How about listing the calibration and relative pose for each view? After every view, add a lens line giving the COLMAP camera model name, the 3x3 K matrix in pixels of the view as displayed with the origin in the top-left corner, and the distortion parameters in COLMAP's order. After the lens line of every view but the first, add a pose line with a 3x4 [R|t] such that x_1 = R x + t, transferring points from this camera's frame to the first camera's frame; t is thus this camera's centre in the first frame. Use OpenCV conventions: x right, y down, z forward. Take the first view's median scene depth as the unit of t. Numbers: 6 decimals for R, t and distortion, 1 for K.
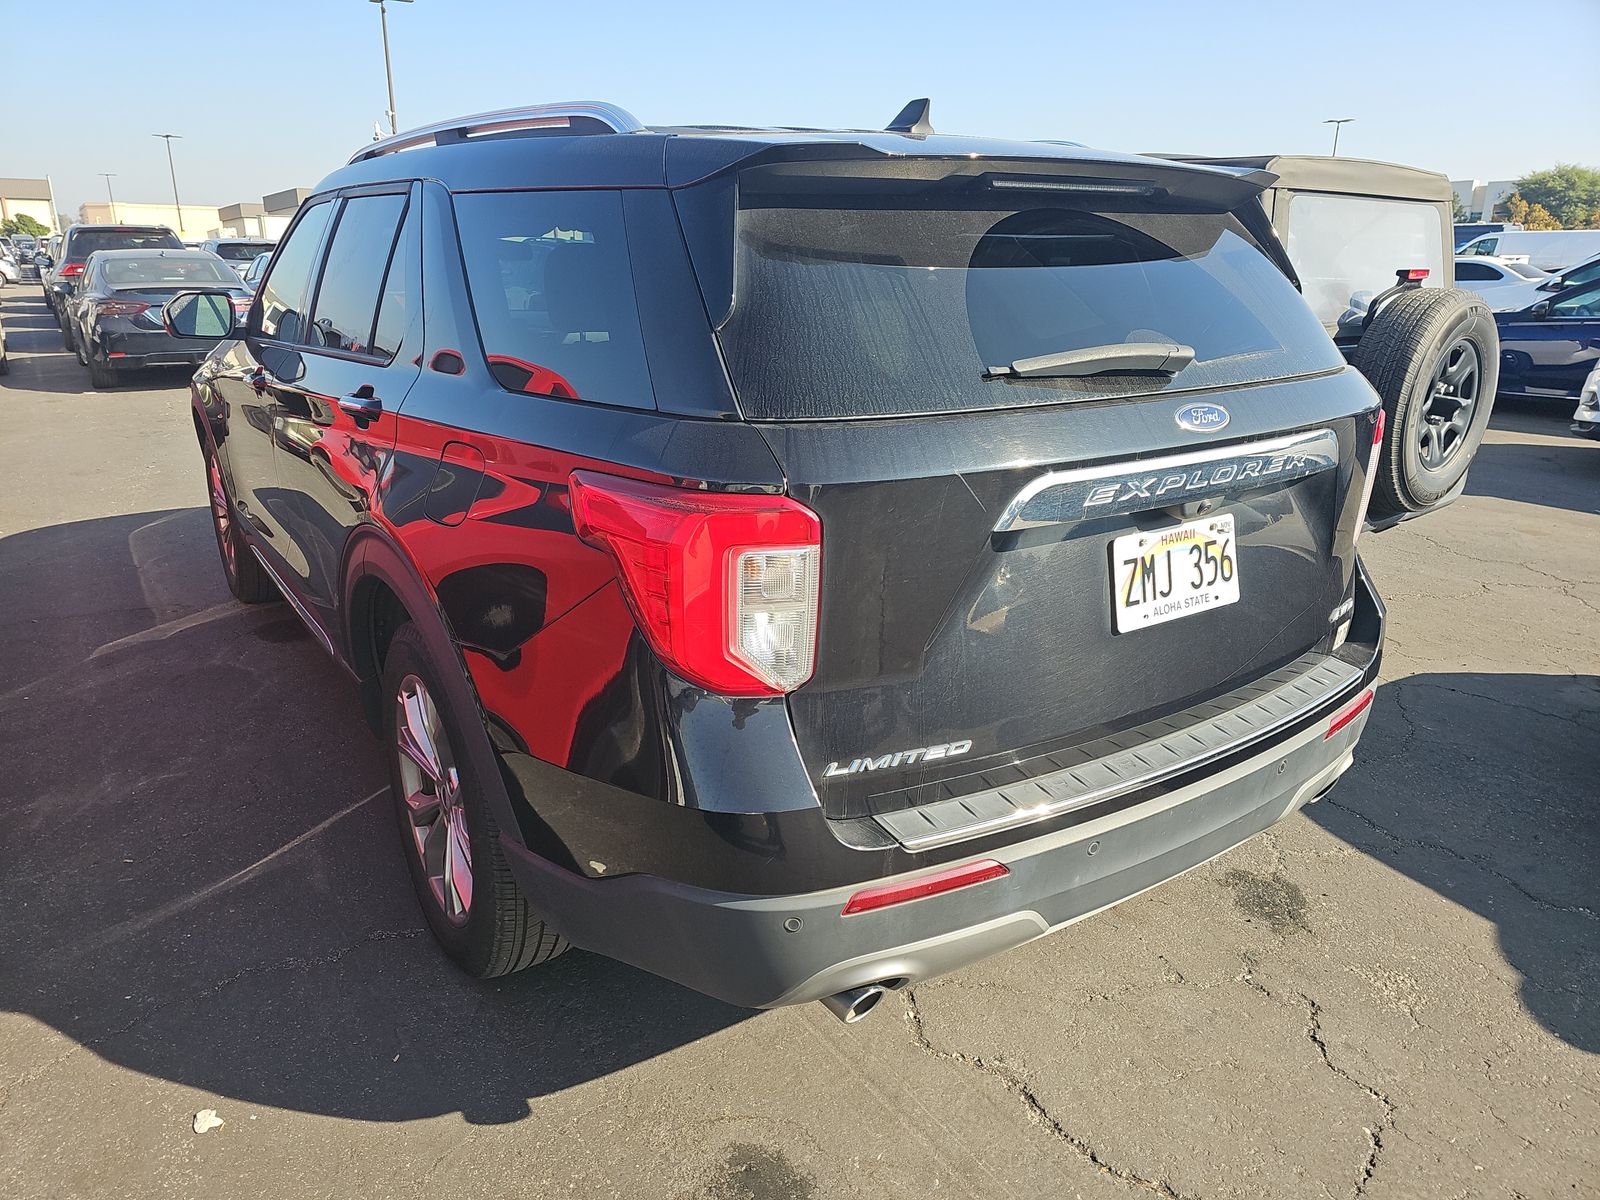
lens RADIAL K [[1096.3, 0, 802.4], [0, 1096.3, 588.3], [0, 0, 1]] dist [0.056095, -0.039566]
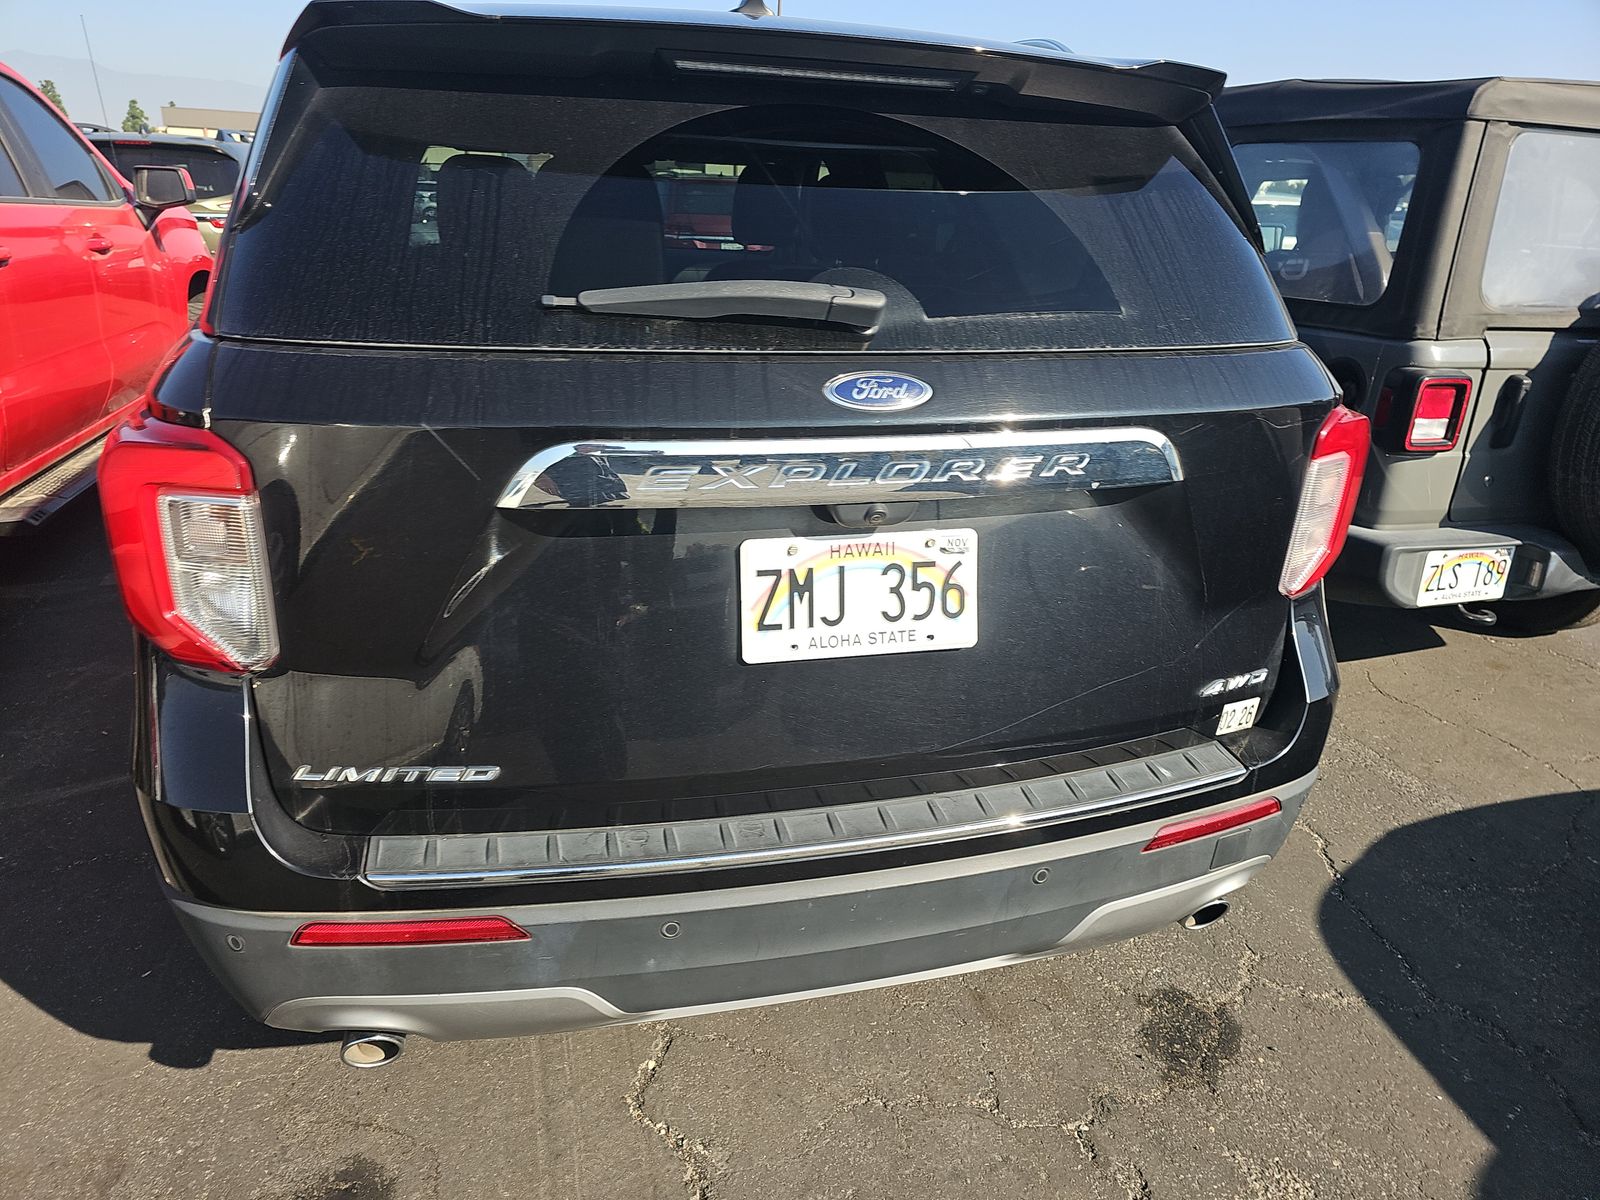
lens RADIAL K [[1096.3, 0, 802.8], [0, 1096.3, 599.0], [0, 0, 1]] dist [0.056095, -0.039566]
pose [[0.946079, 0.138076, -0.293034, 0.518509], [-0.126048, 0.990230, 0.059638, -0.052016], [0.298405, -0.019486, 0.954240, 0.269404]]
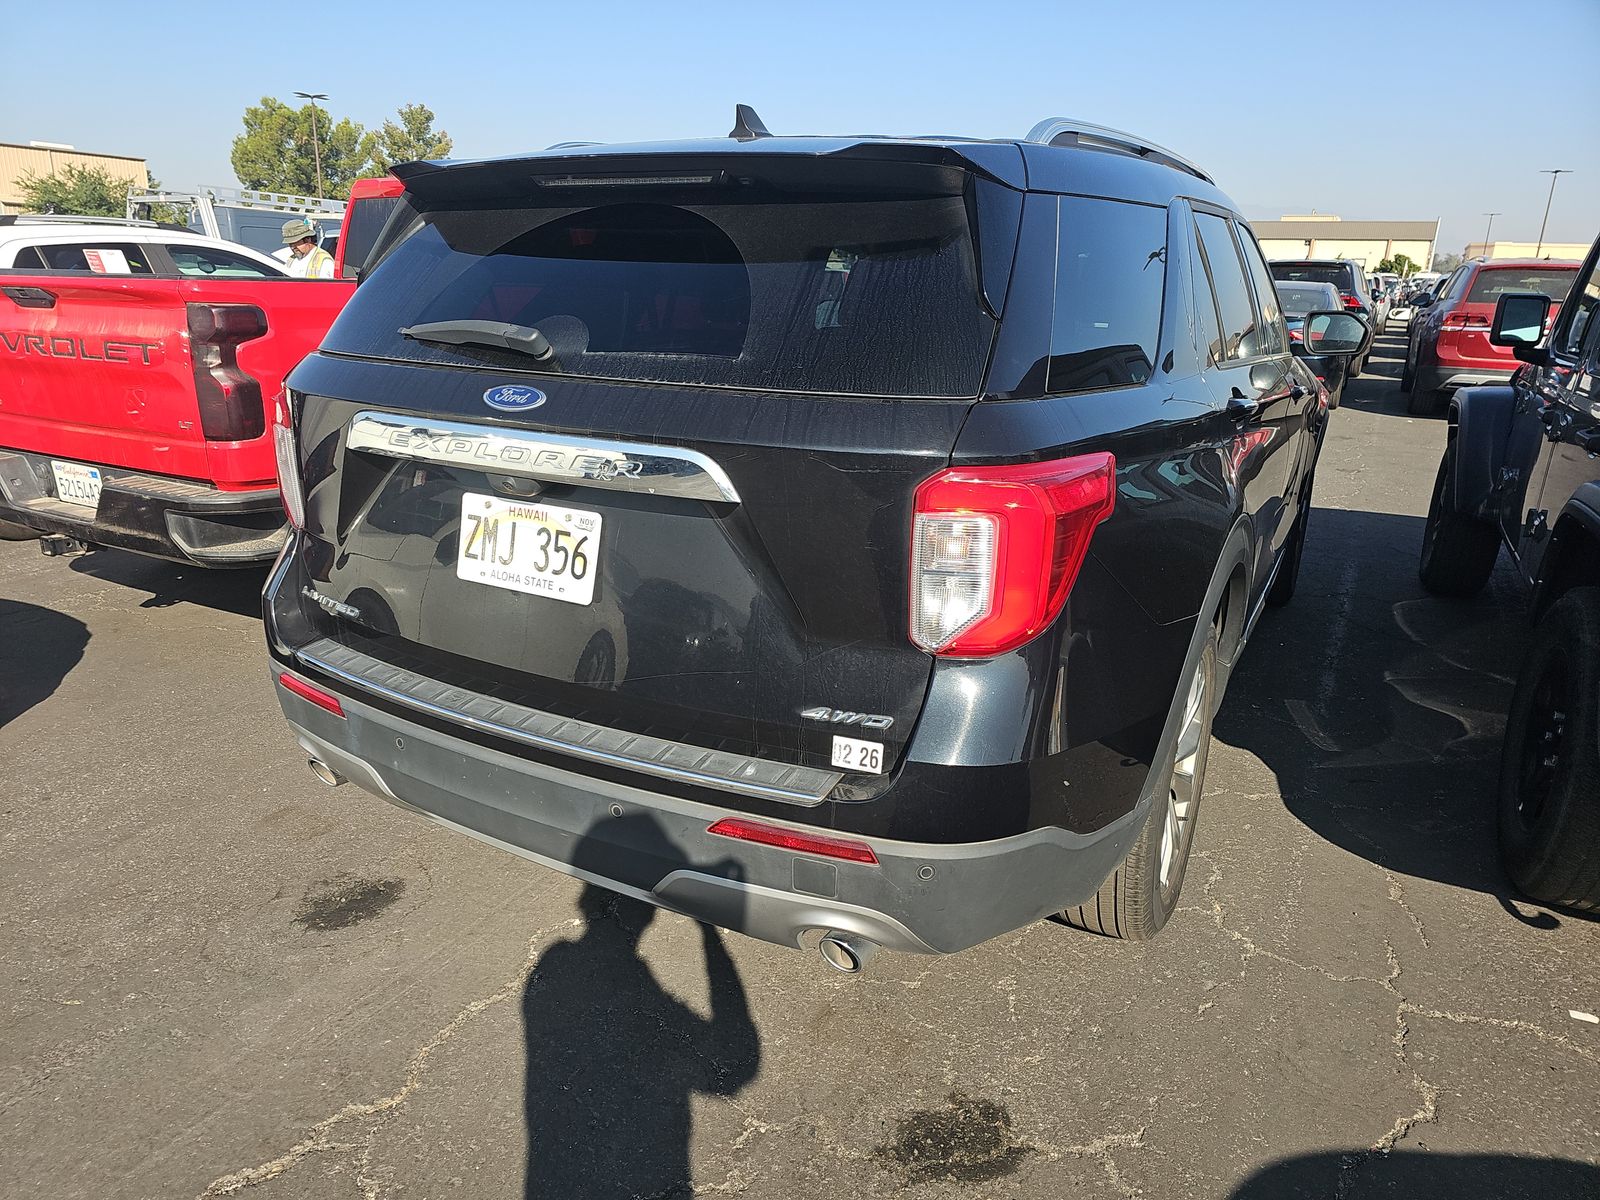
lens RADIAL K [[1096.3, 0, 784.1], [0, 1096.3, 574.4], [0, 0, 1]] dist [0.056095, -0.039566]
pose [[0.428657, 0.248105, -0.868733, 1.335396], [-0.286944, 0.949156, 0.129487, -0.192269], [0.856689, 0.193772, 0.478054, 0.713062]]
